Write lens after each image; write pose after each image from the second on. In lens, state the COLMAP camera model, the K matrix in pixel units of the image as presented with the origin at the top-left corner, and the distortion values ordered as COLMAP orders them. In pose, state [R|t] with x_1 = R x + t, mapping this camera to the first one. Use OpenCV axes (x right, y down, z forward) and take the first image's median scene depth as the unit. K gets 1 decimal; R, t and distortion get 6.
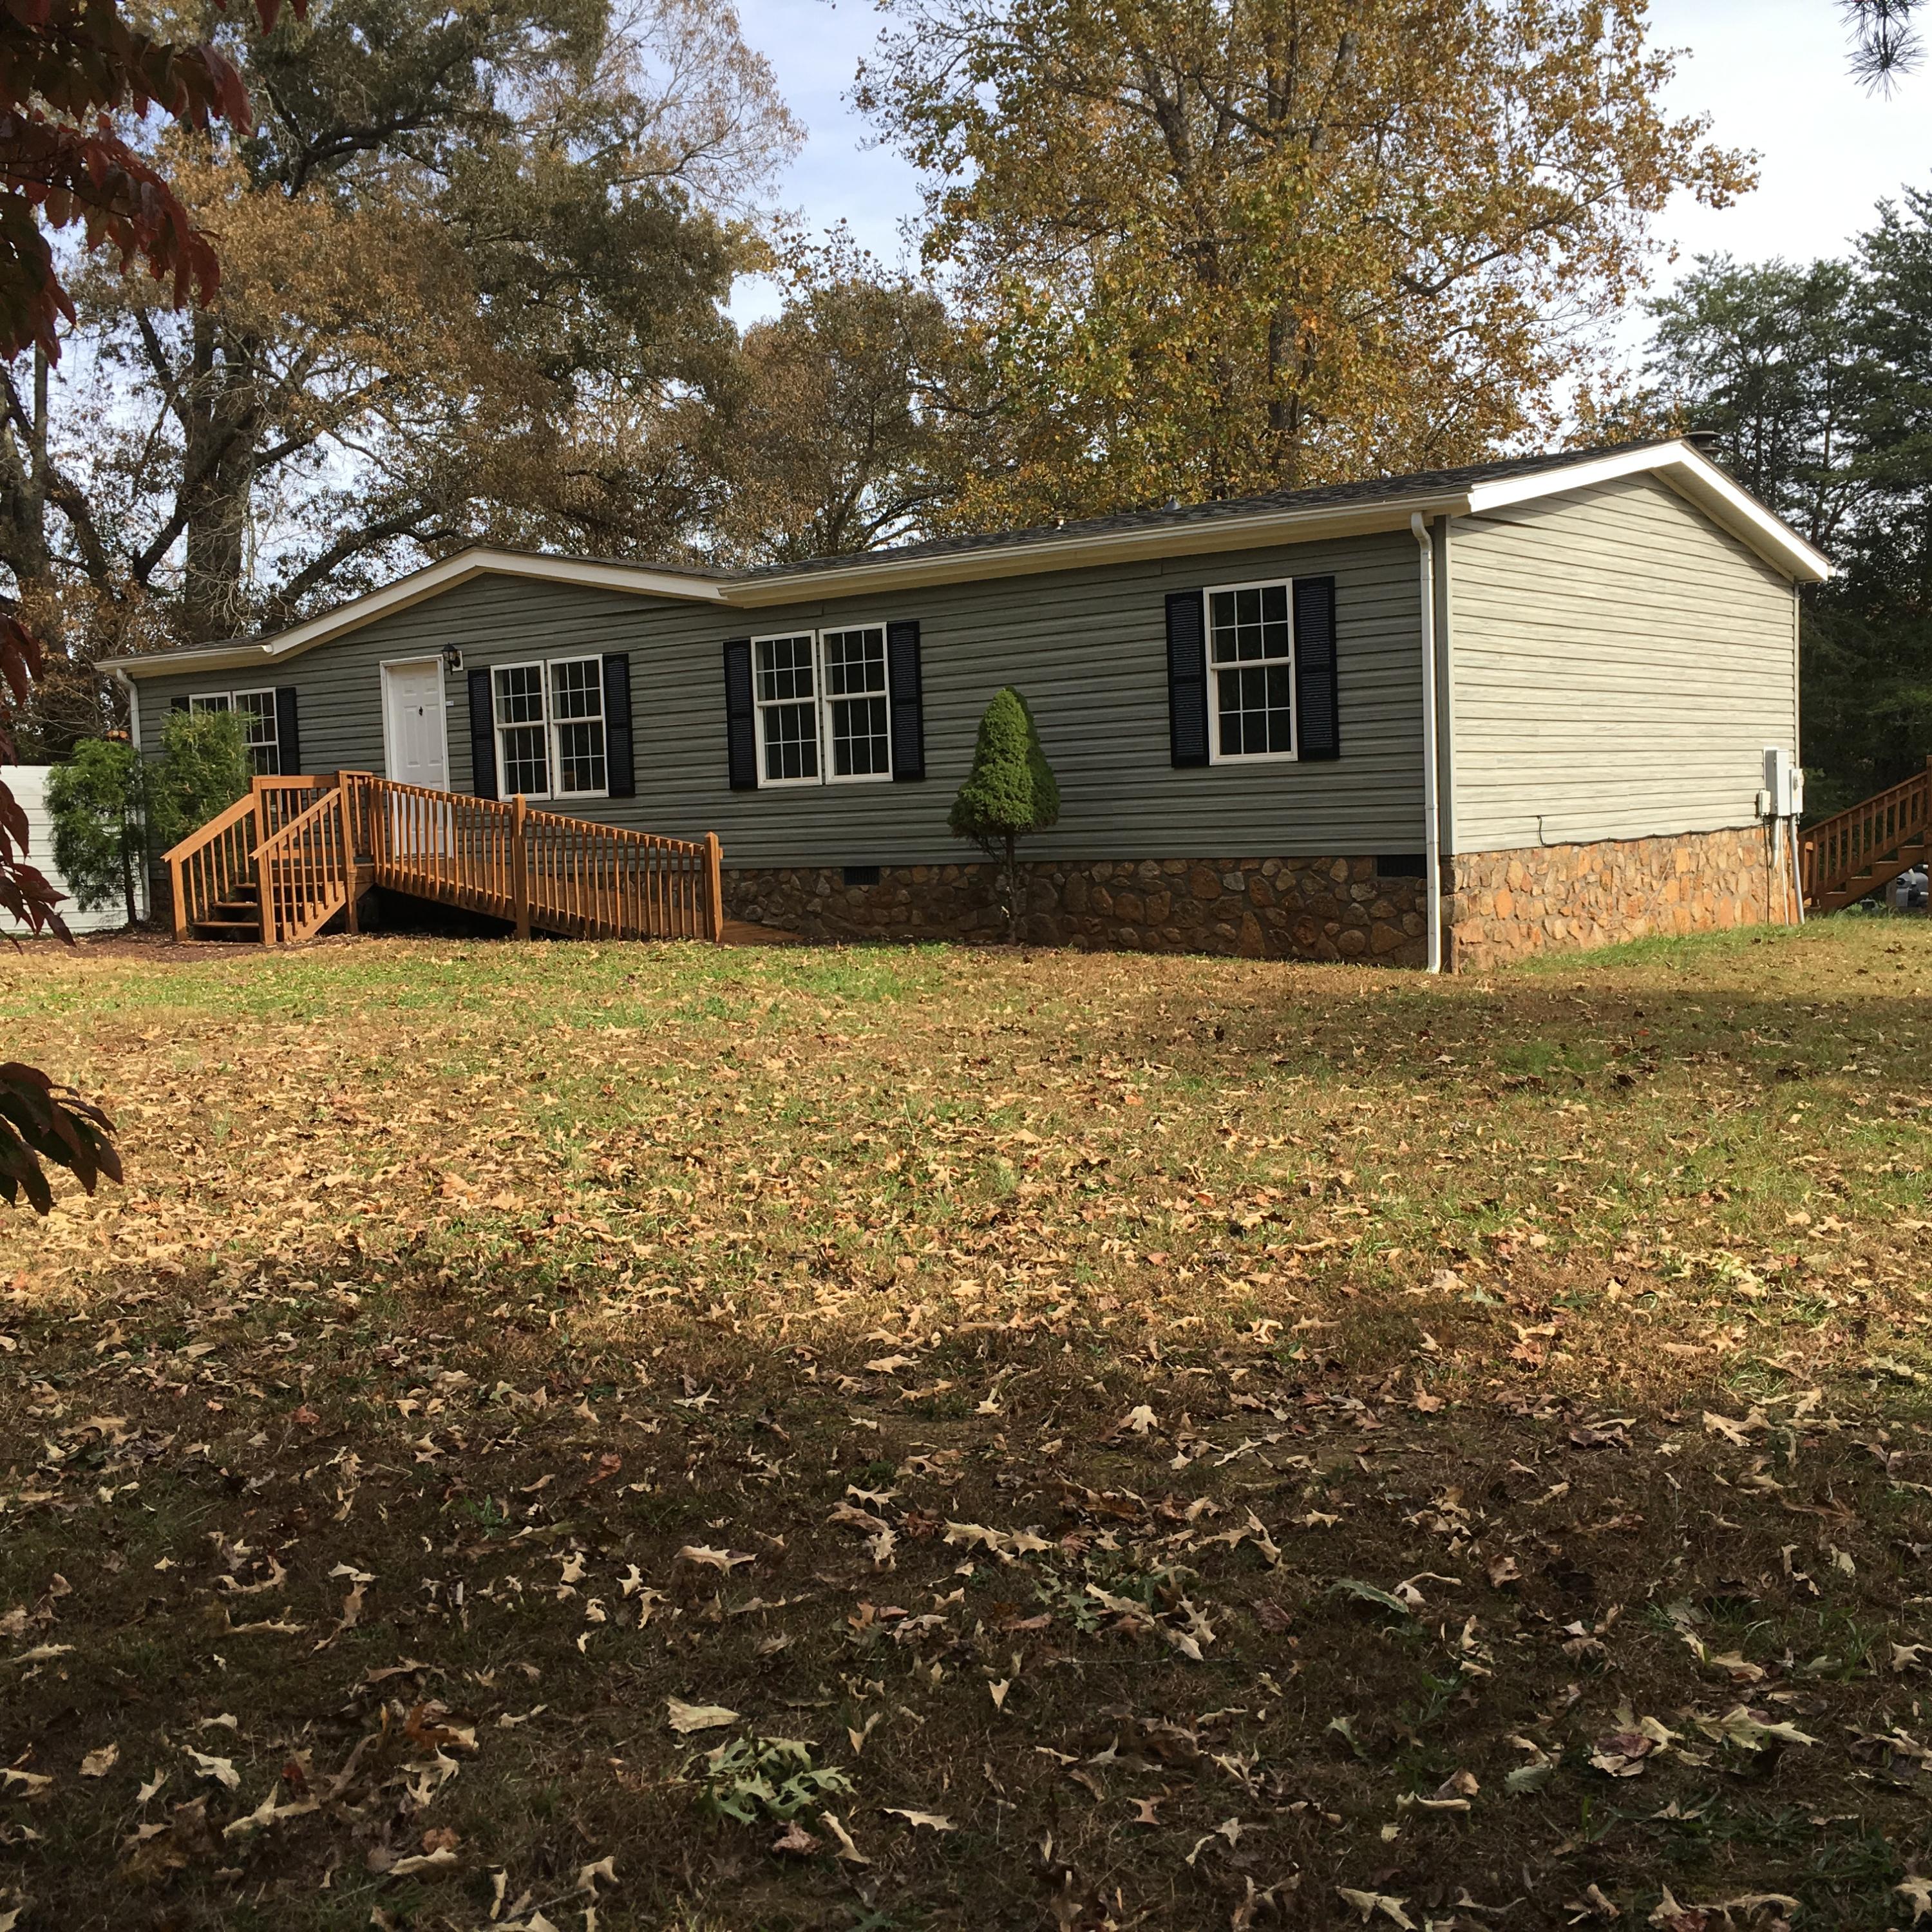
lens RADIAL K [[2175.5, 0, 965.9], [0, 2175.5, 969.7], [0, 0, 1]] dist [0.047638, 0.000000]
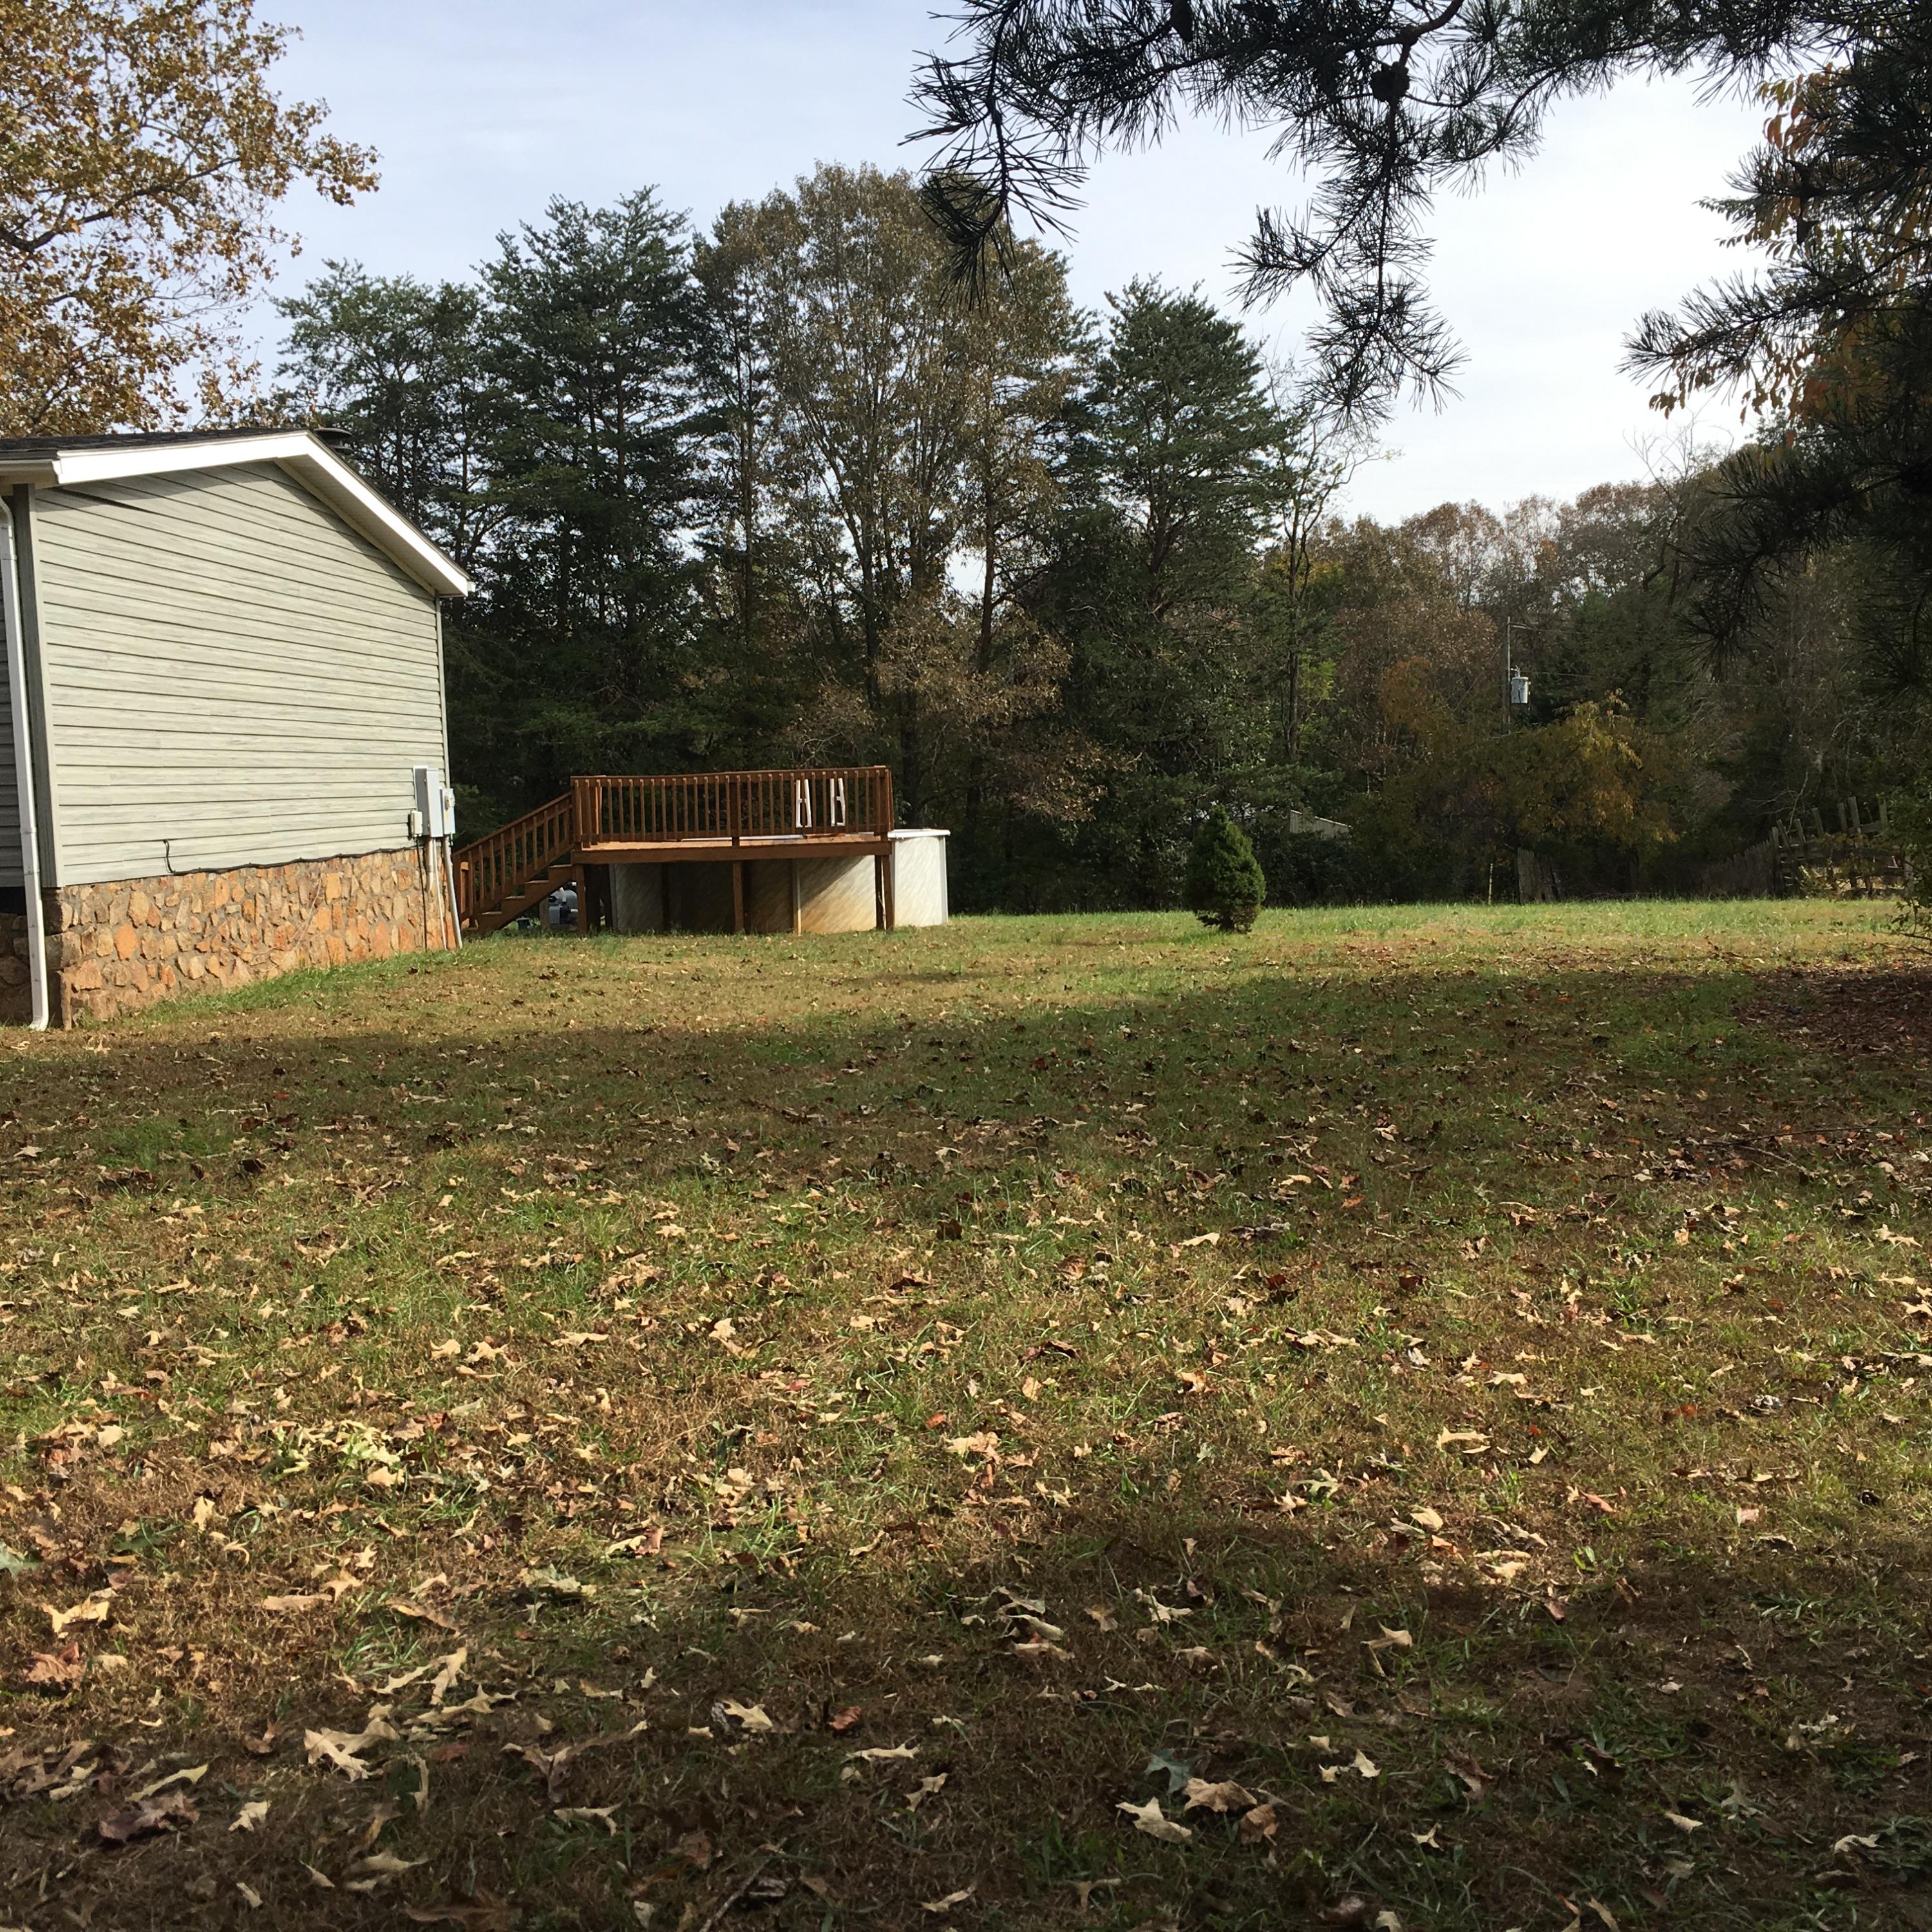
lens RADIAL K [[2175.5, 0, 966.3], [0, 2175.5, 949.6], [0, 0, 1]] dist [0.047638, 0.000000]
pose [[0.831254, -0.033942, 0.554855, 0.043212], [0.041898, 0.999121, -0.001651, -0.012464], [-0.554311, 0.024620, 0.831945, 0.096680]]
